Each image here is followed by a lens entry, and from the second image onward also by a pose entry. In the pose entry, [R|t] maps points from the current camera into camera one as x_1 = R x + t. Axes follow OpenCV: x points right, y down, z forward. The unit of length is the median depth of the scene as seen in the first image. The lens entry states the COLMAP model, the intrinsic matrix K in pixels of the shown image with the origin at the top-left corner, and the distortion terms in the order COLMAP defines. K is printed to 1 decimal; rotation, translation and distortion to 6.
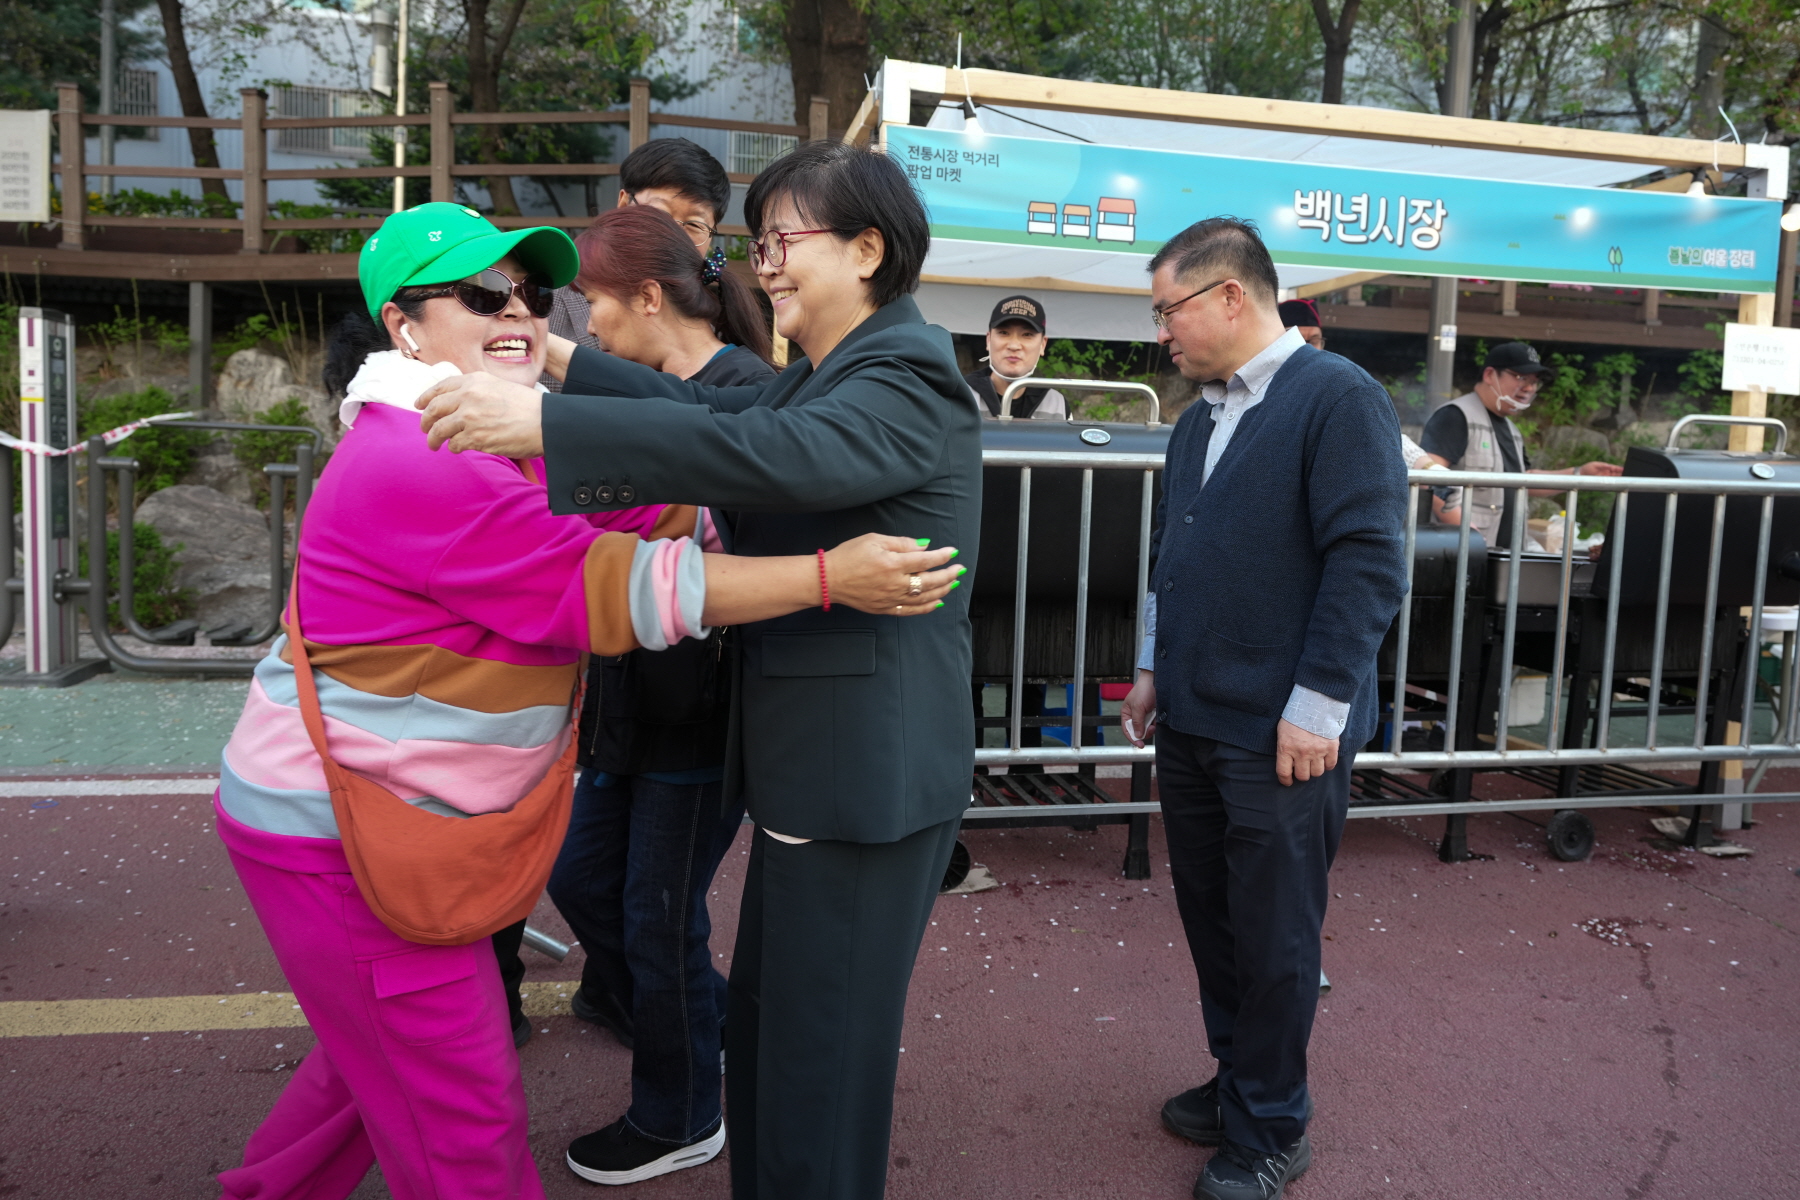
lens RADIAL K [[1129.5, 0, 907.2], [0, 1129.5, 603.3], [0, 0, 1]] dist [0.003265, 0.001267]
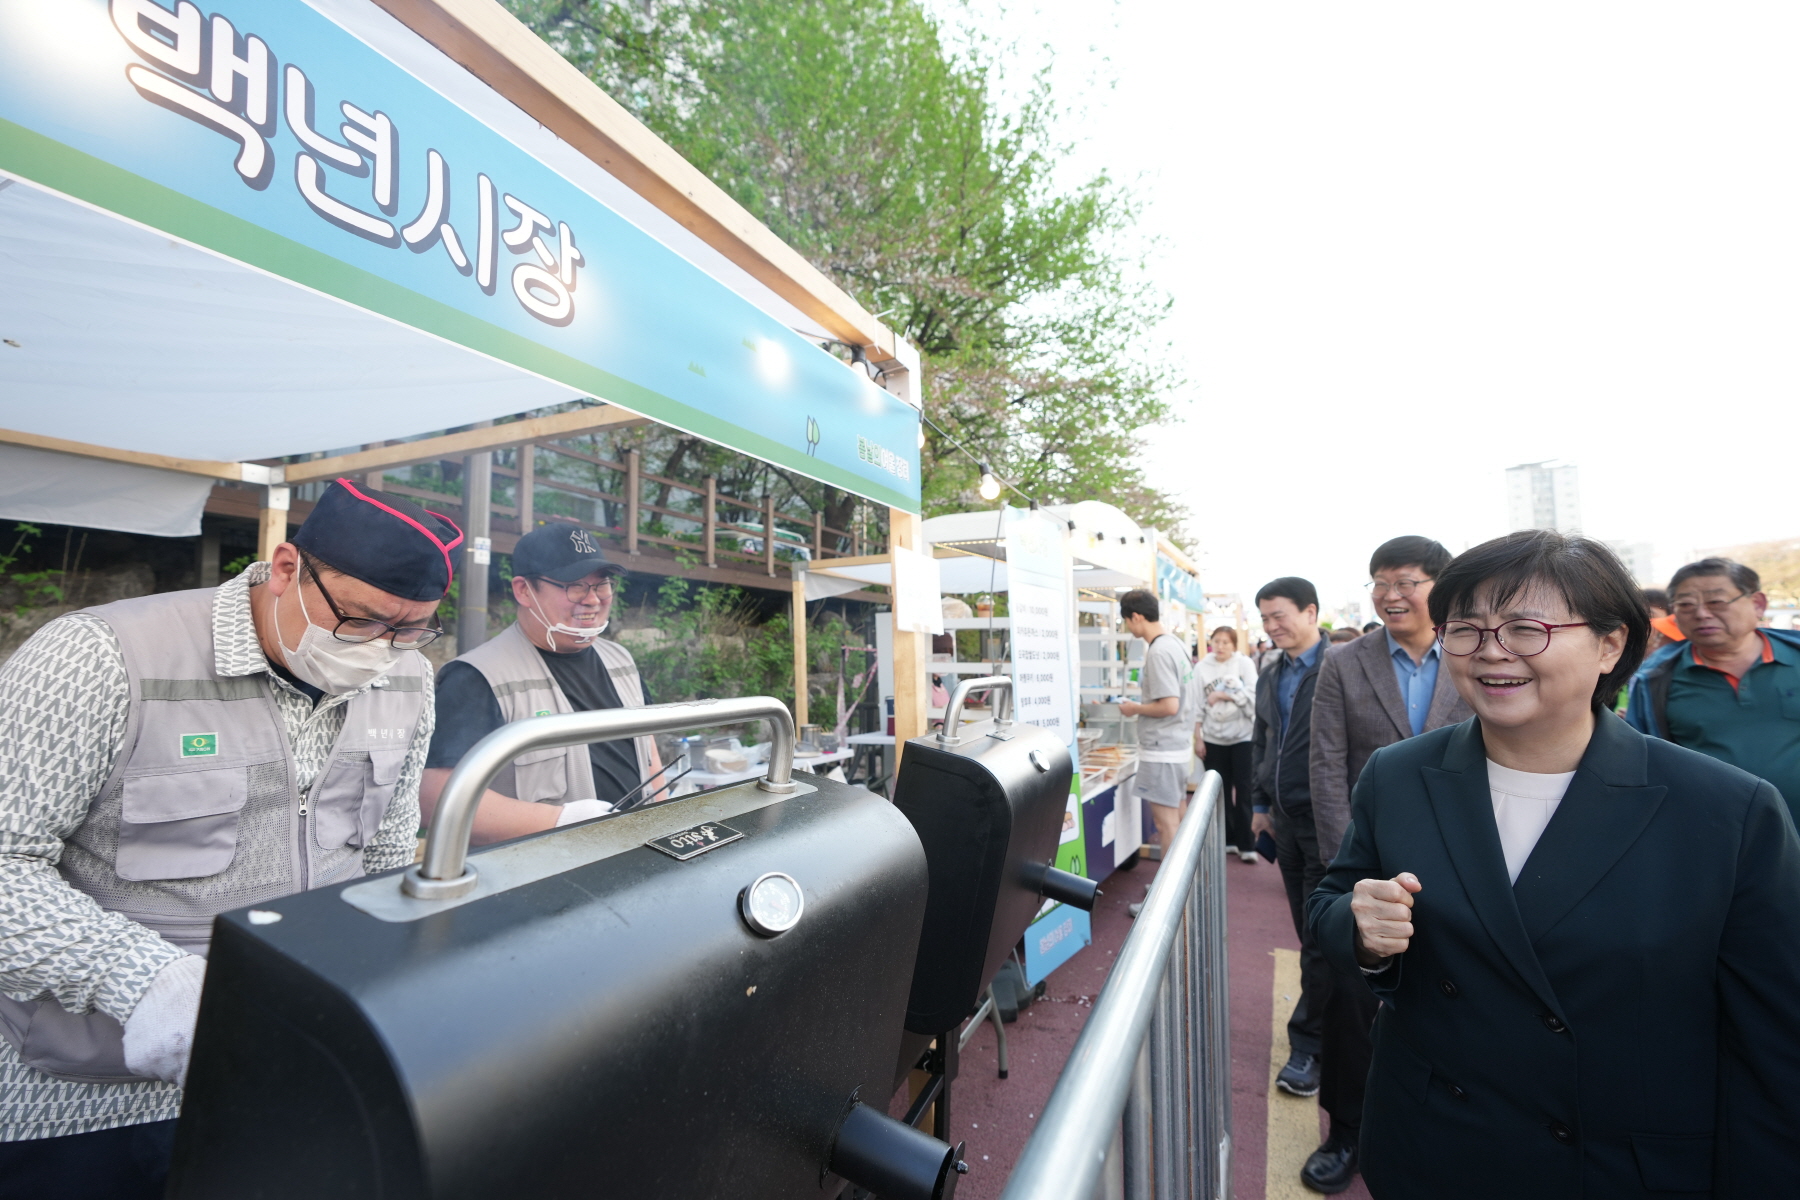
lens RADIAL K [[842.8, 0, 907.6], [0, 842.8, 592.8], [0, 0, 1]] dist [0.002776, 0.000346]
pose [[0.595690, 0.032513, 0.802556, 0.289591], [0.120195, 0.984322, -0.129090, -0.153784], [-0.794170, 0.173361, 0.582443, 0.728411]]
